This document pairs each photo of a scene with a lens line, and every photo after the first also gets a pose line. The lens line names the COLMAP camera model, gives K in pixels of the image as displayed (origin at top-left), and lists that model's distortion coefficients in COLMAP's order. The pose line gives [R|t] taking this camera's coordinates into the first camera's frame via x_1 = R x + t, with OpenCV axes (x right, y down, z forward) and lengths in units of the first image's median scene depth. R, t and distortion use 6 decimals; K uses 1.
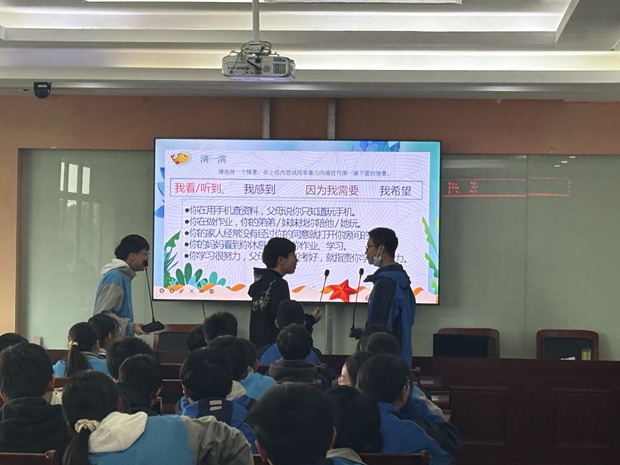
lens RADIAL K [[1778.1, 0, 311.8], [0, 1778.1, 232.8], [0, 0, 1]] dist [0.159052, 0.000000]
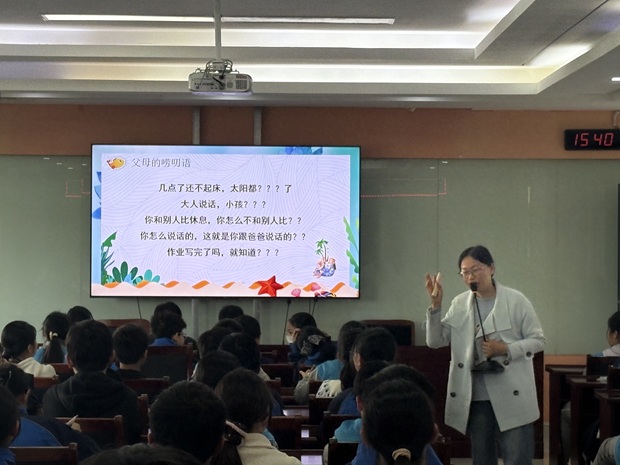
lens RADIAL K [[1831.9, 0, 310.1], [0, 1831.9, 232.3], [0, 0, 1]] dist [0.111663, 0.000000]
pose [[0.996061, -0.006575, 0.088429, -0.056142], [0.006563, 0.999978, 0.000430, -0.000271], [-0.088430, 0.000152, 0.996082, -0.102631]]
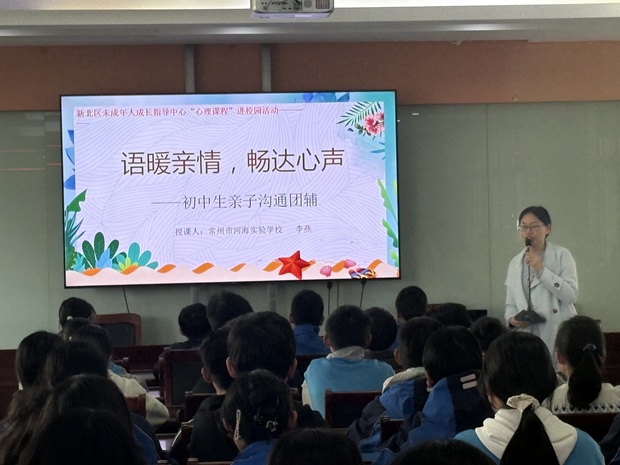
lens RADIAL K [[2007.6, 0, 309.9], [0, 2007.6, 233.2], [0, 0, 1]] dist [0.290955, 0.000000]
pose [[0.983940, -0.038005, 0.174406, -0.142535], [0.036095, 0.999249, 0.014111, 0.002752], [-0.174812, -0.007590, 0.984573, 0.039388]]
